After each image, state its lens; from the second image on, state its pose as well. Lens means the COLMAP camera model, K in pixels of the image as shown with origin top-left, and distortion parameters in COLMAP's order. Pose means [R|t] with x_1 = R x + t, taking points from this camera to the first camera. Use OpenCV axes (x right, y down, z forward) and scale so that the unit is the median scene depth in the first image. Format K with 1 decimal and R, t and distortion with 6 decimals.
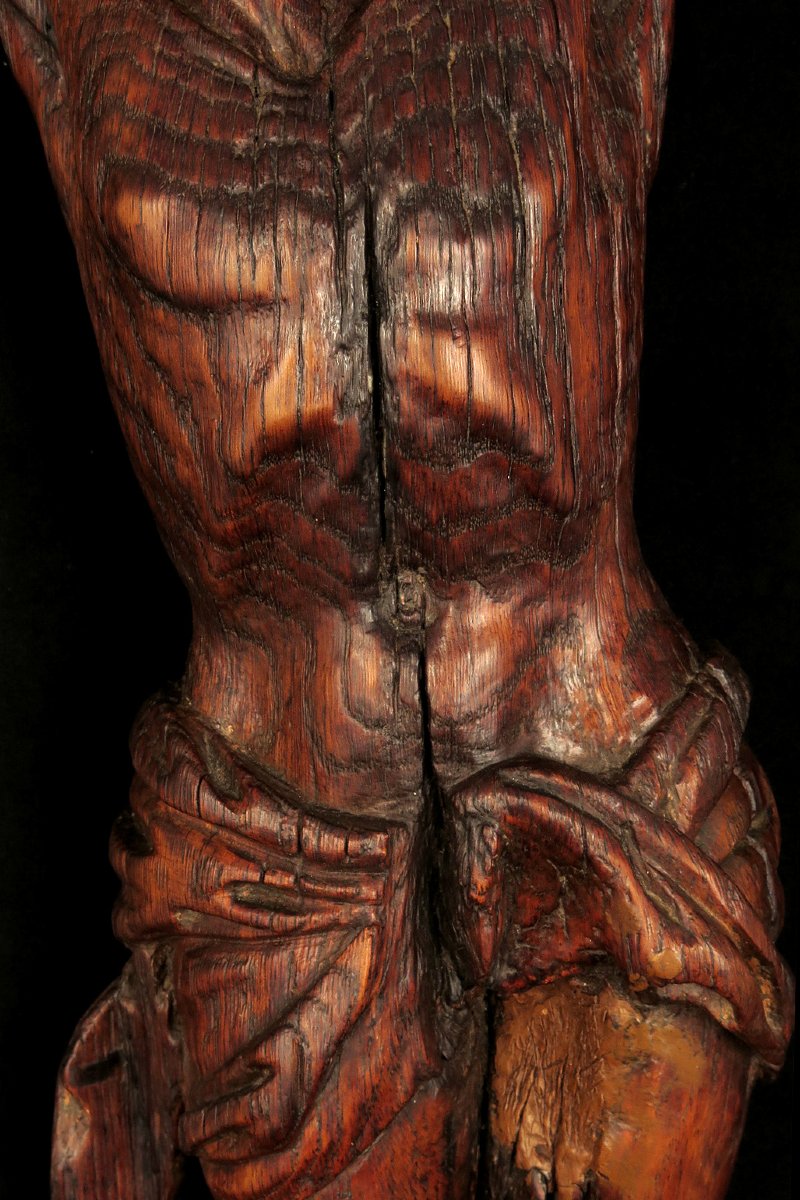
lens RADIAL K [[2449.9, 0, 398.8], [0, 2449.9, 635.4], [0, 0, 1]] dist [-0.130924, 0.086383]
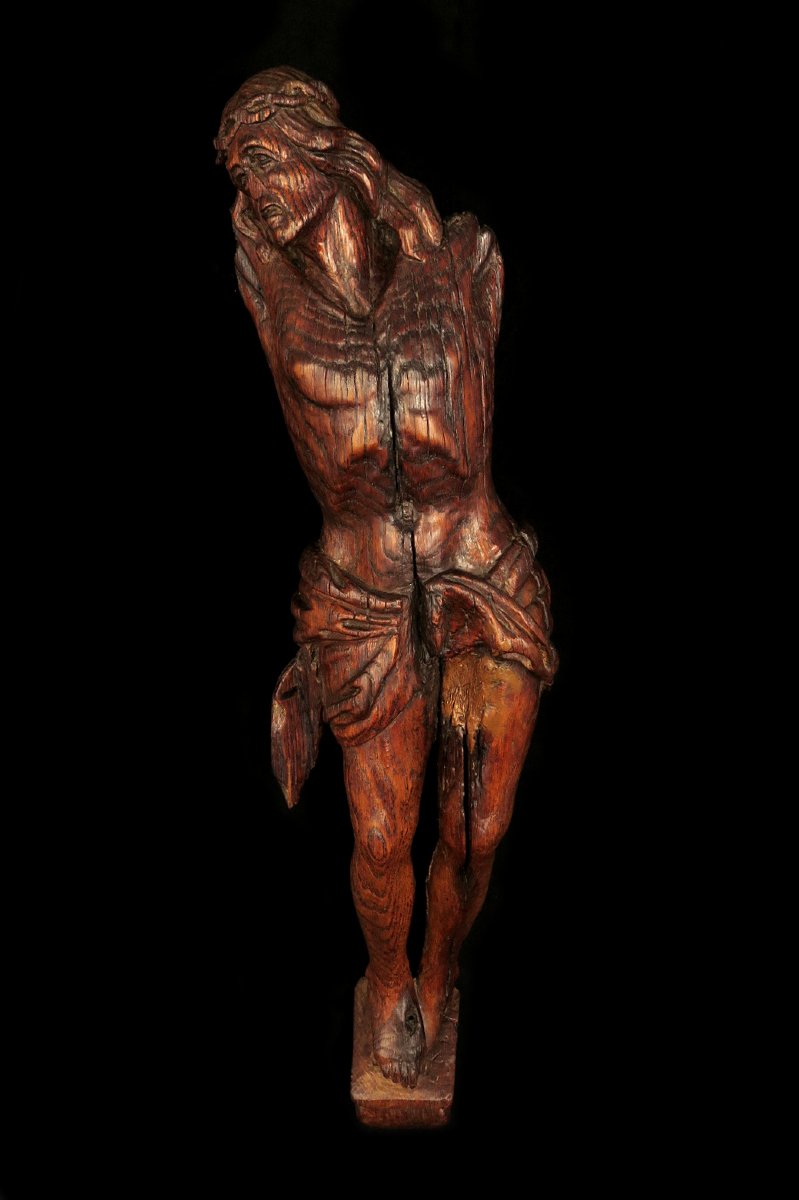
lens RADIAL K [[1537.7, 0, 399.5], [0, 1537.7, 600.0], [0, 0, 1]] dist [-0.017493, 0.018520]
pose [[0.999620, -0.024604, 0.012404, -0.027085], [0.023359, 0.995474, 0.092120, -0.073986], [-0.014614, -0.091796, 0.995671, -0.677679]]
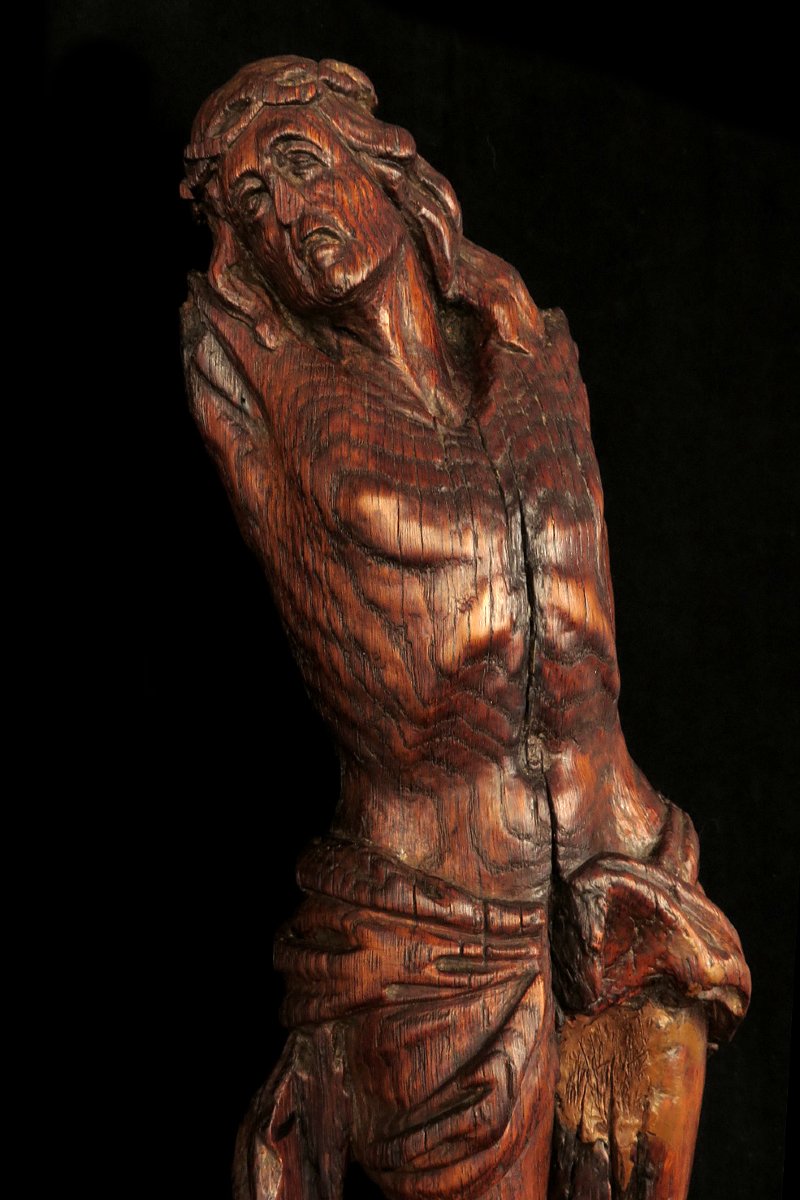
lens RADIAL K [[1348.9, 0, 400.0], [0, 1348.9, 600.0], [0, 0, 1]] dist [-0.029569, -0.001229]
pose [[0.896786, 0.008770, 0.442377, -0.451942], [0.099260, 0.970333, -0.220457, 0.070143], [-0.431187, 0.241613, 0.869311, 0.267400]]
